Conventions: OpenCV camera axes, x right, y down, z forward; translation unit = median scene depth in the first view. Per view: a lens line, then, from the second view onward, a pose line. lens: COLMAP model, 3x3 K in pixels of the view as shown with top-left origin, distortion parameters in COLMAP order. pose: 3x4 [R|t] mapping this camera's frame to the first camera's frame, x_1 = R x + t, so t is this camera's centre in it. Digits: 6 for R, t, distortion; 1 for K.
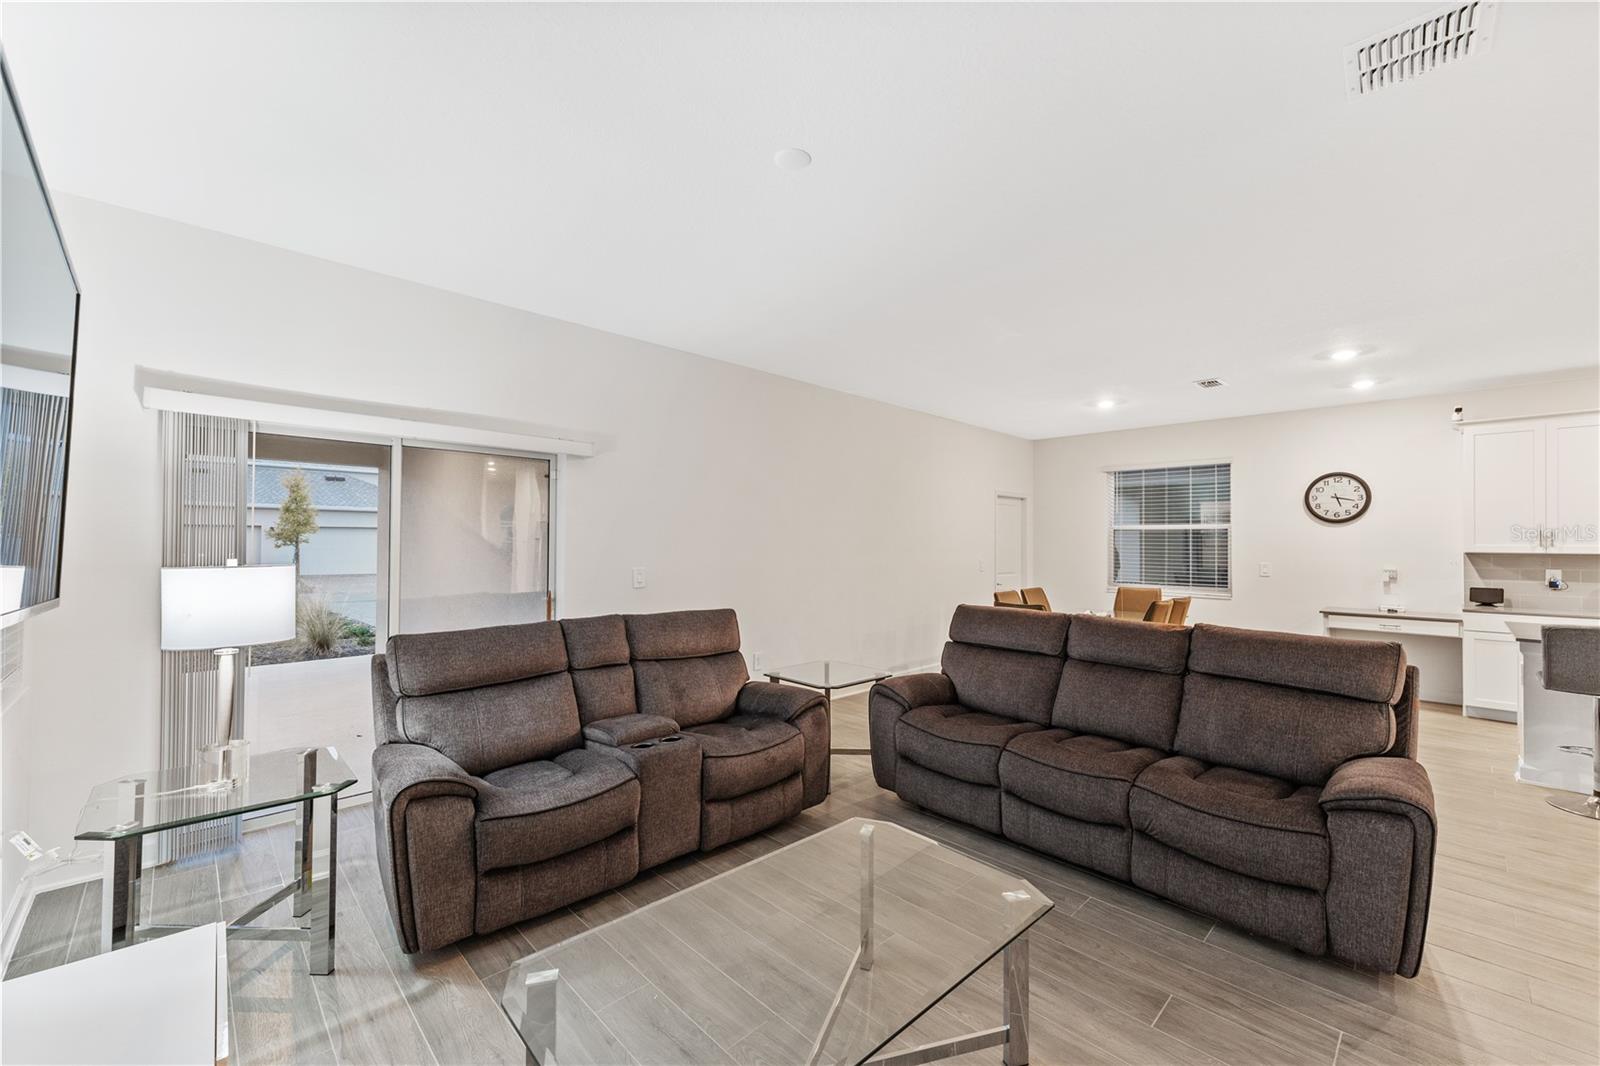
lens RADIAL K [[639.0, 0, 788.6], [0, 639.0, 537.3], [0, 0, 1]] dist [-0.000331, 0.000148]
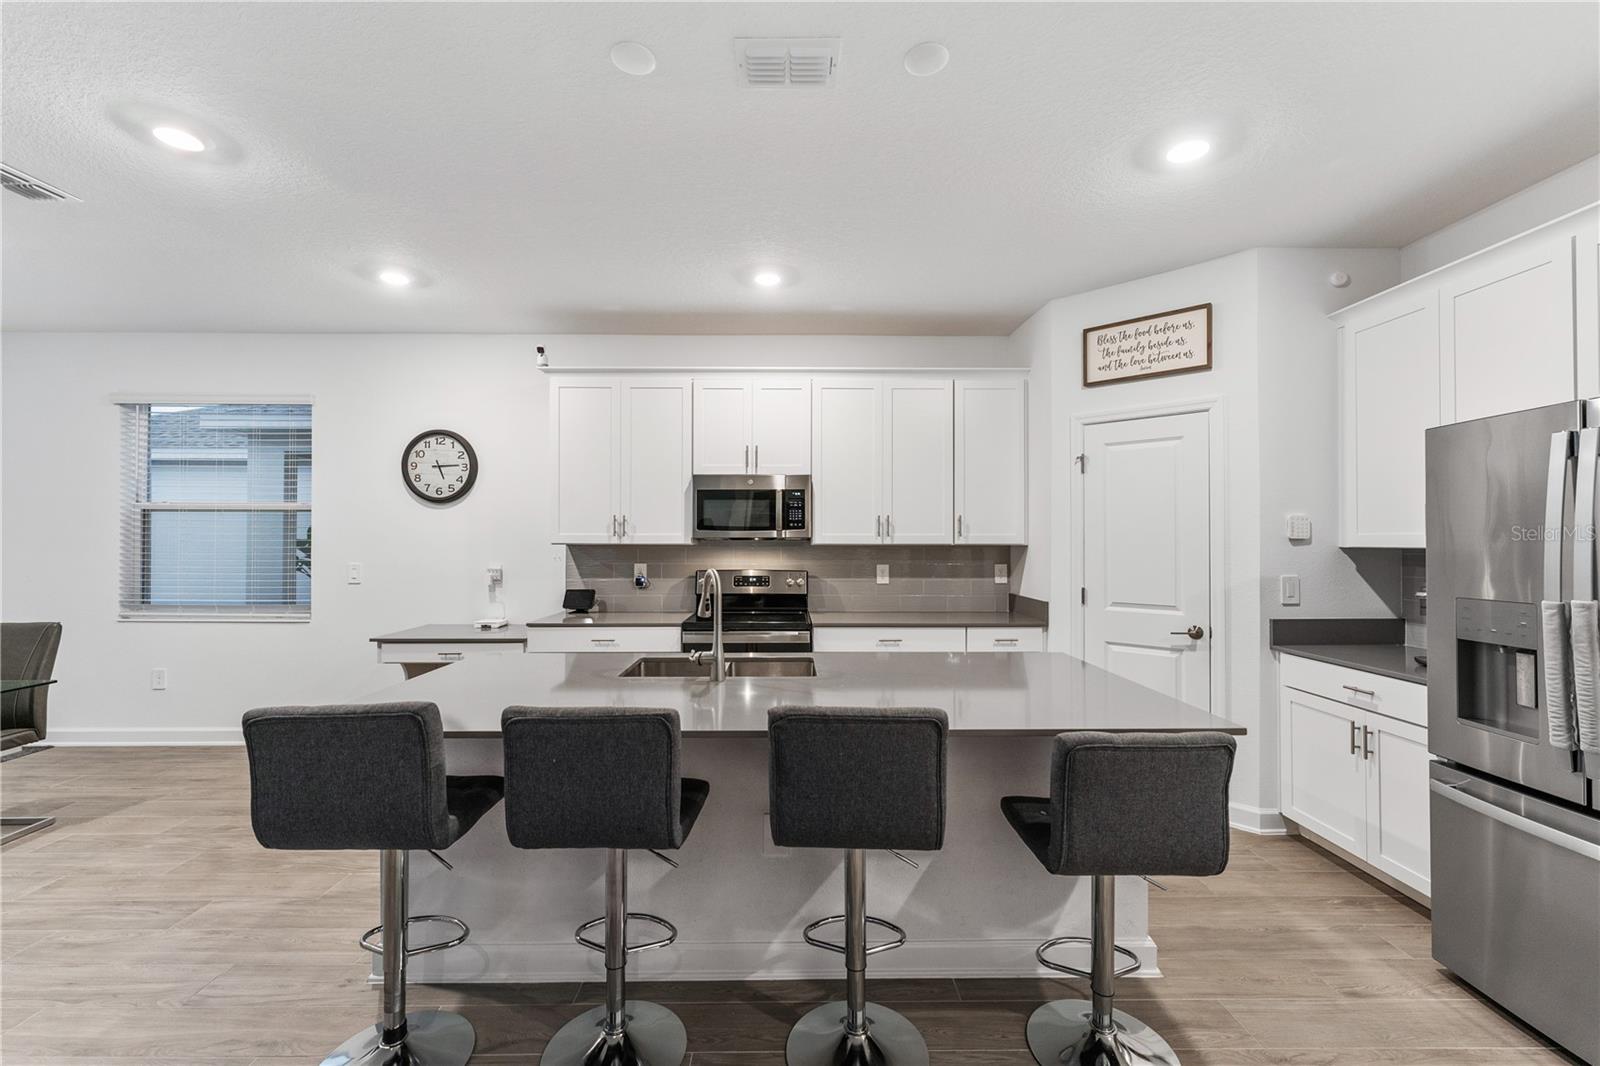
lens RADIAL K [[639.0, 0, 801.5], [0, 639.0, 533.8], [0, 0, 1]] dist [-0.000331, 0.000148]
pose [[0.679729, 0.004005, 0.733453, 0.631415], [-0.005877, 0.999983, -0.000014, 0.008759], [-0.733440, -0.004300, 0.679740, 0.246954]]
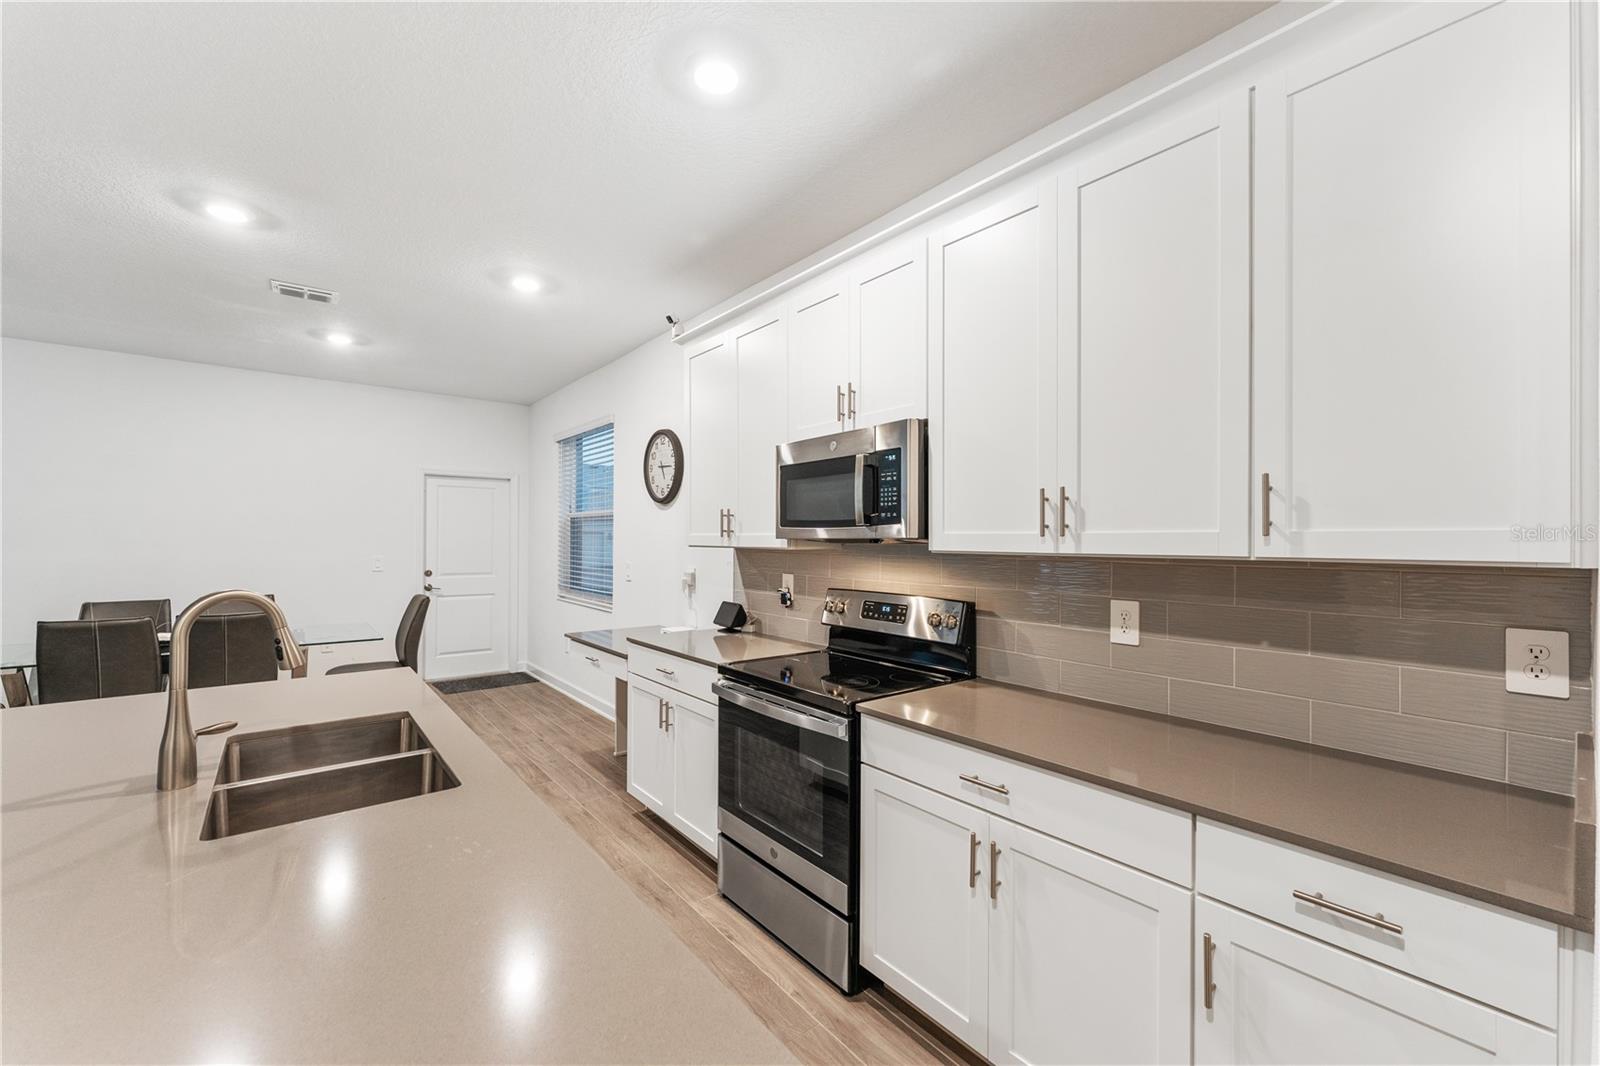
lens RADIAL K [[639.0, 0, 796.7], [0, 639.0, 538.1], [0, 0, 1]] dist [-0.000331, 0.000148]
pose [[0.996252, 0.002679, -0.086455, 1.083797], [-0.002212, 0.999982, 0.005498, 0.010445], [0.086468, -0.005286, 0.996241, 0.338830]]
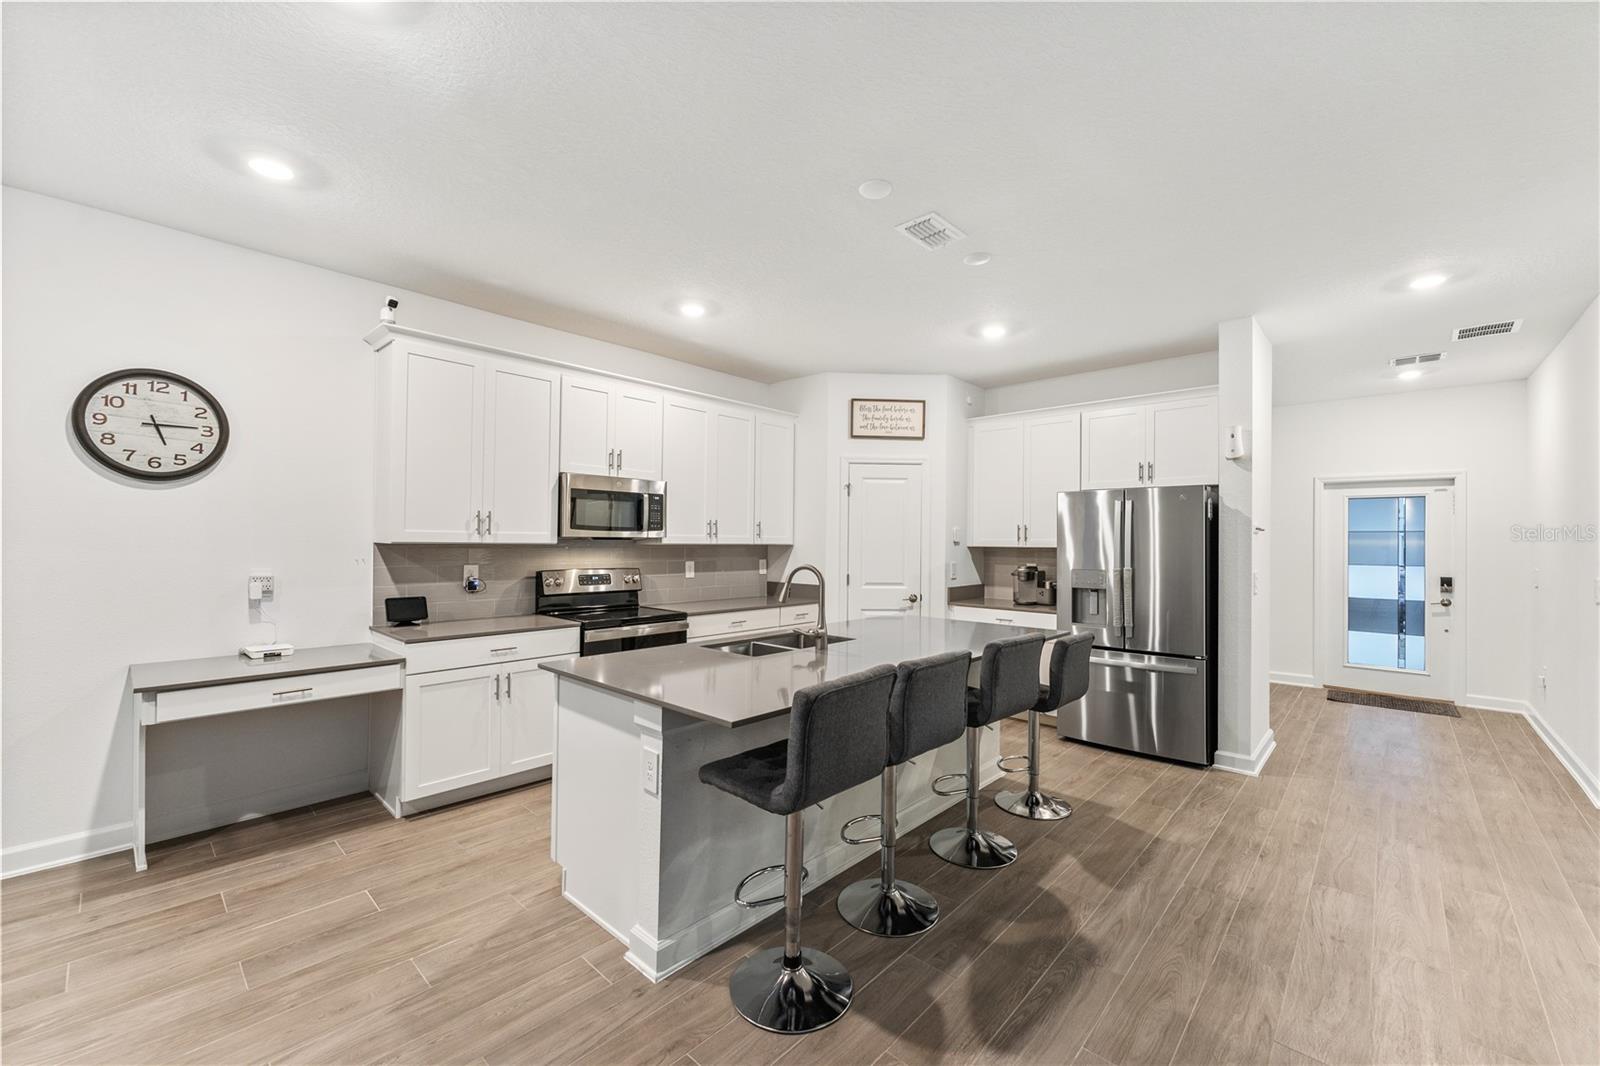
lens RADIAL K [[639.0, 0, 794.4], [0, 639.0, 537.1], [0, 0, 1]] dist [-0.000331, 0.000148]
pose [[-0.059405, 0.001468, 0.998233, 0.381589], [-0.019931, 0.999798, -0.002656, 0.010687], [-0.998035, -0.020054, -0.059363, 0.580522]]
